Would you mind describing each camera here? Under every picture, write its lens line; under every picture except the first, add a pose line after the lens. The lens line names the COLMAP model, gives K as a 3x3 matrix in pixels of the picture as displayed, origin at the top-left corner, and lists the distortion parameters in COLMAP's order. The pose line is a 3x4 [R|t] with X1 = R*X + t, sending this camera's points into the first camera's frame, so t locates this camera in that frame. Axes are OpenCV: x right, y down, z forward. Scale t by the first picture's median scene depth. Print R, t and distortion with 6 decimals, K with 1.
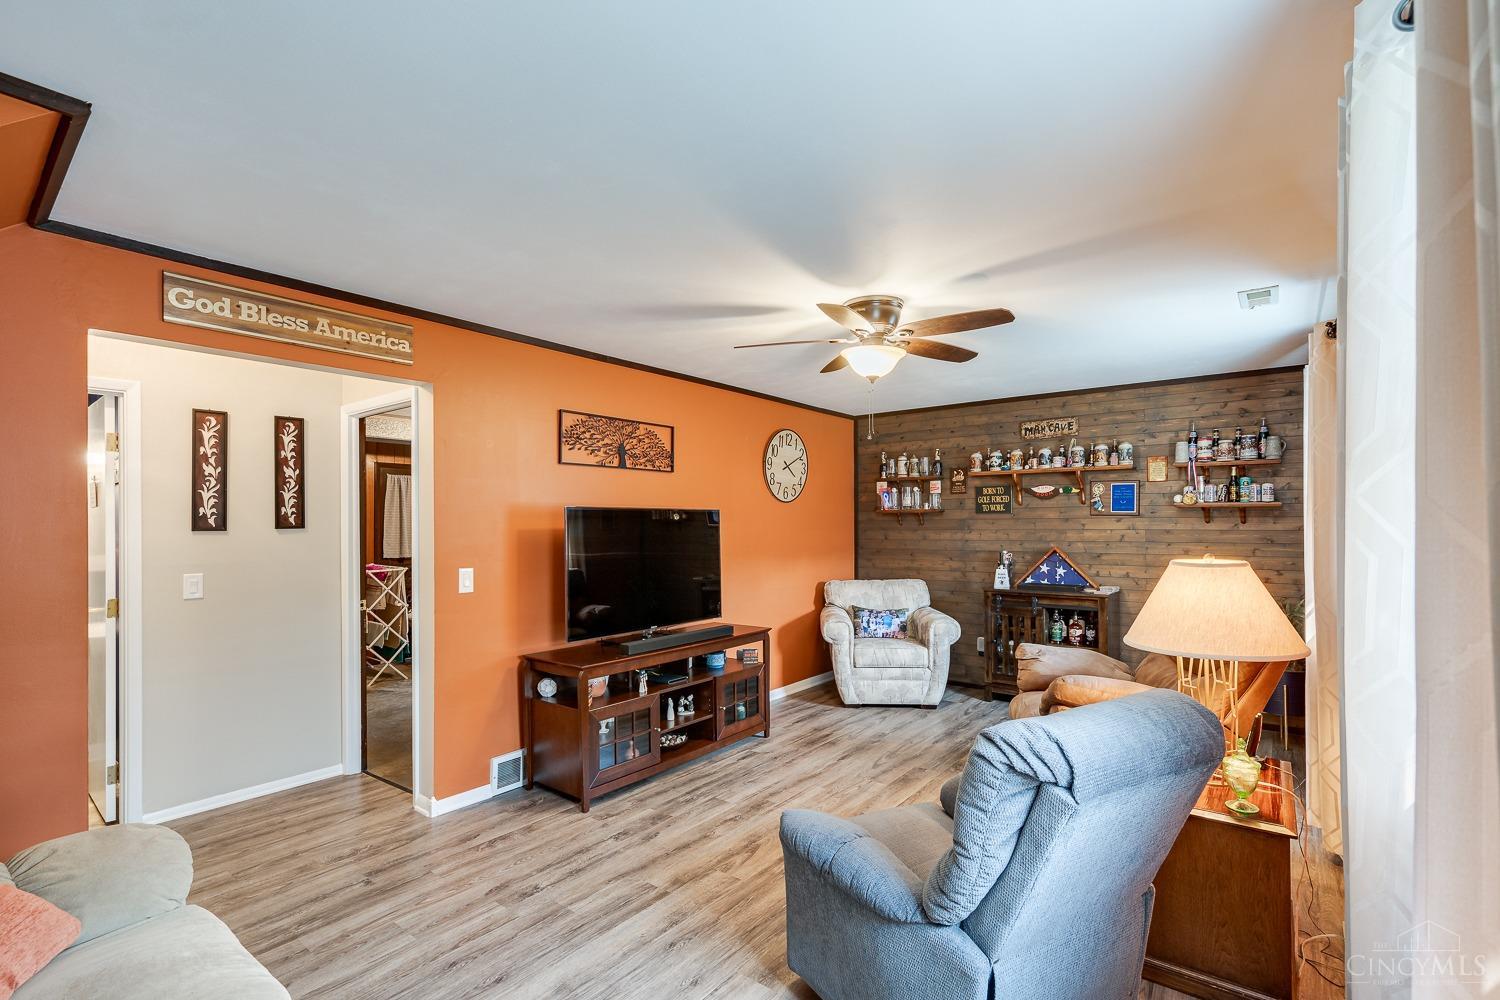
lens RADIAL K [[681.6, 0, 744.2], [0, 681.6, 513.7], [0, 0, 1]] dist [-0.006788, 0.003806]
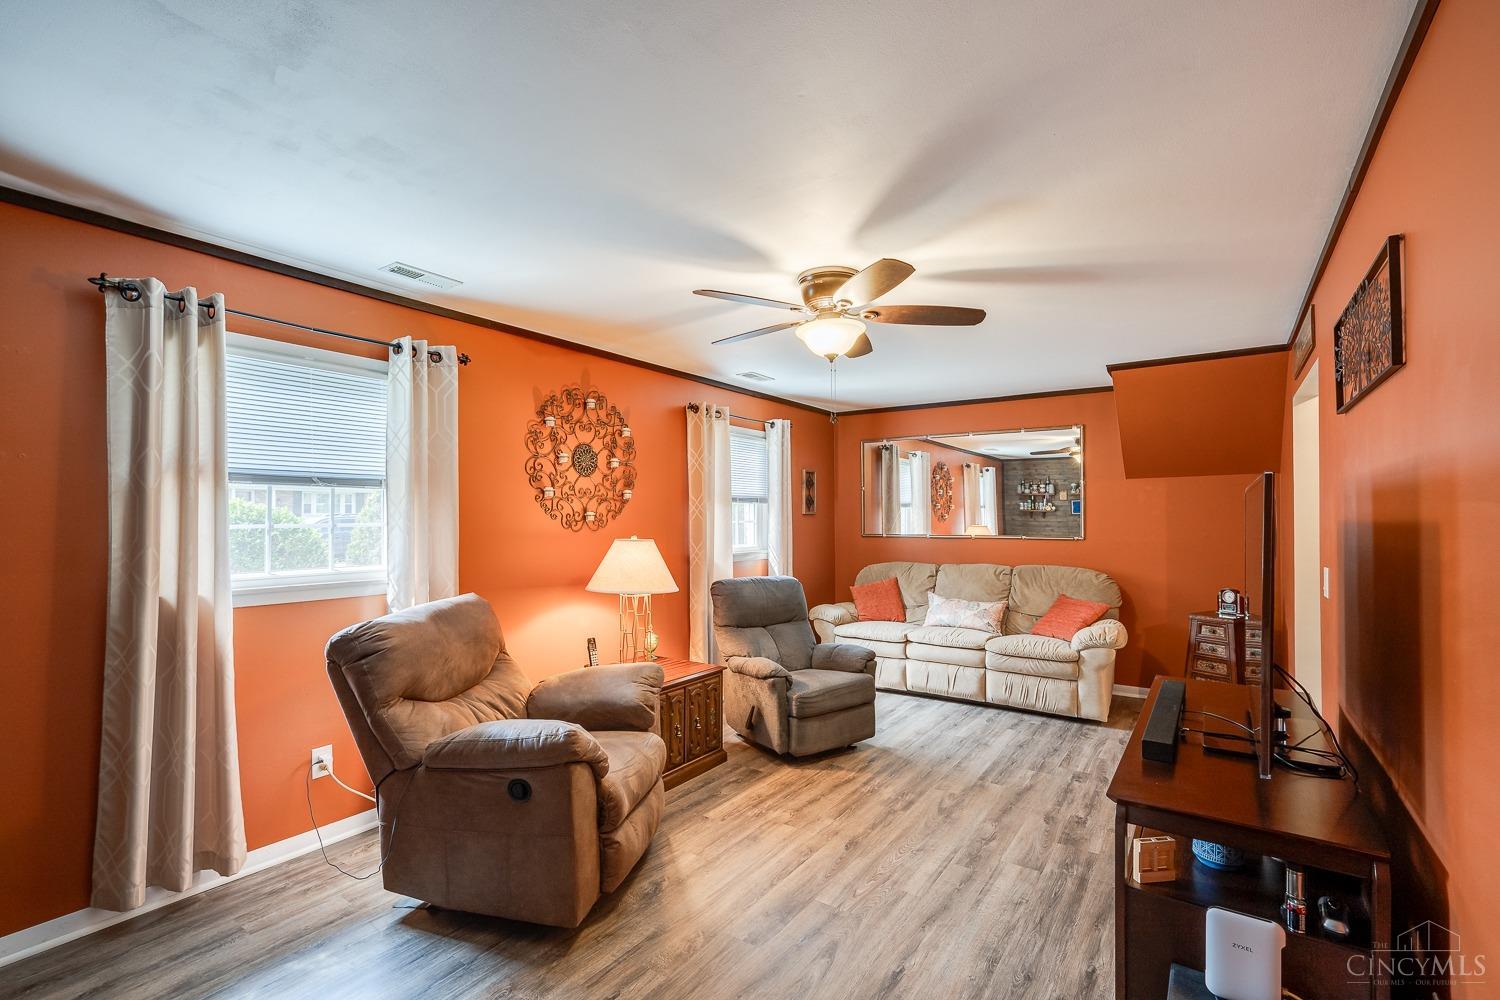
lens RADIAL K [[681.6, 0, 753.5], [0, 681.6, 500.6], [0, 0, 1]] dist [-0.006788, 0.003806]
pose [[-0.997360, 0.002351, -0.072578, 0.253570], [0.005501, 0.999050, -0.043234, 0.025011], [0.072407, -0.043519, -0.996425, 1.343650]]
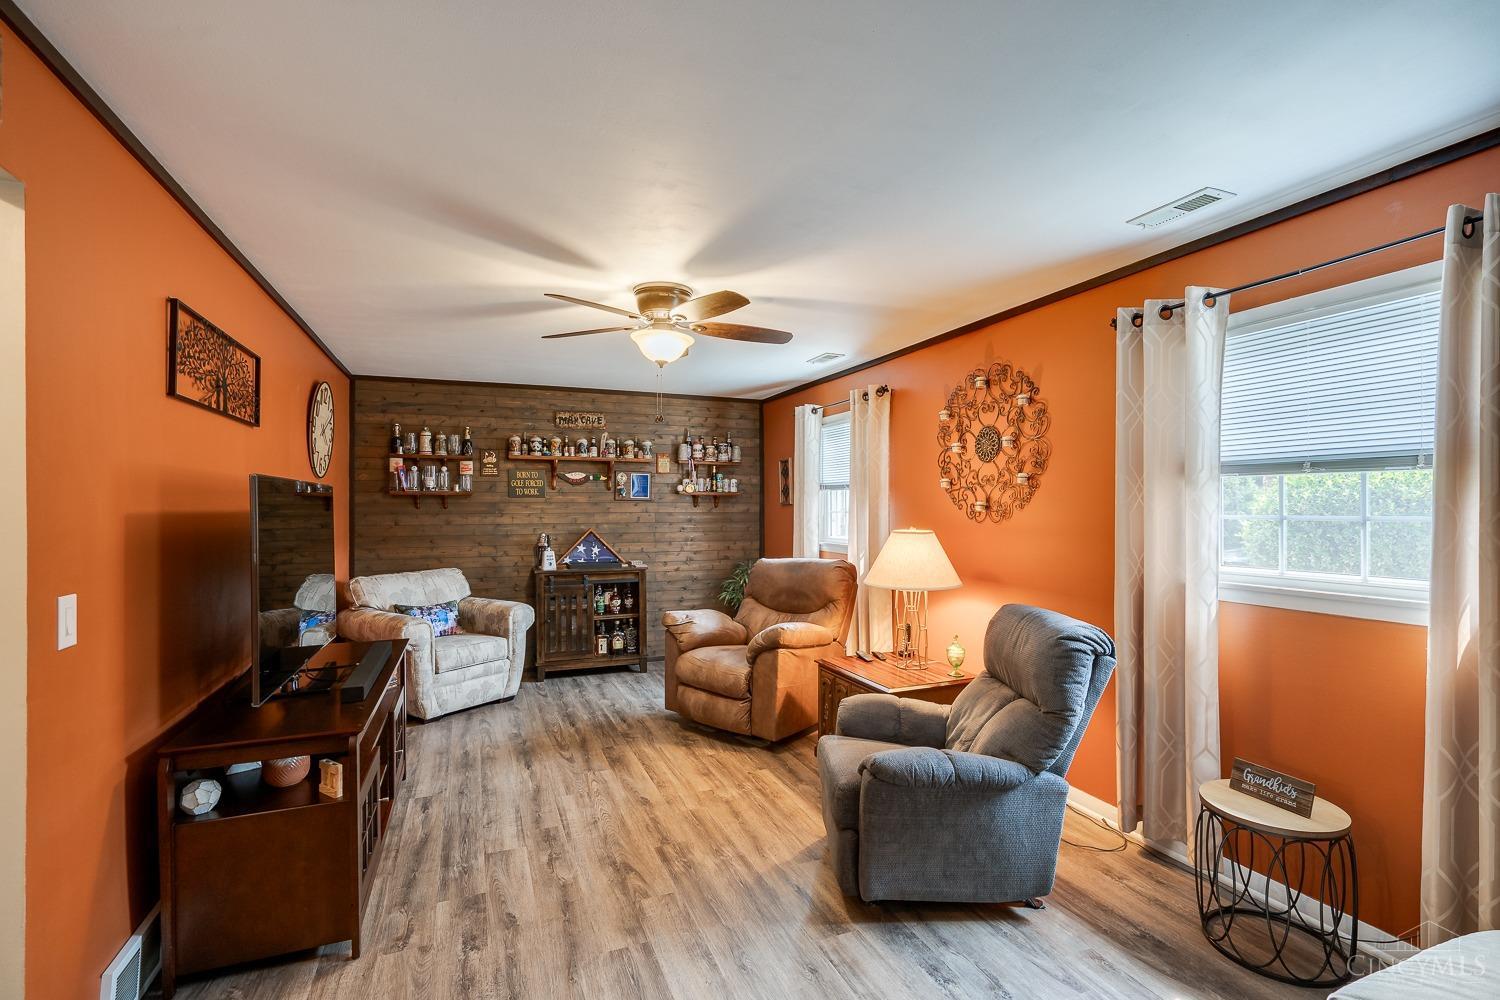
lens RADIAL K [[681.6, 0, 745.4], [0, 681.6, 502.5], [0, 0, 1]] dist [-0.006788, 0.003806]
pose [[0.497485, 0.009154, 0.867424, -0.444102], [-0.014122, 0.999897, -0.002452, 0.006979], [-0.867357, -0.011030, 0.497564, 0.271617]]
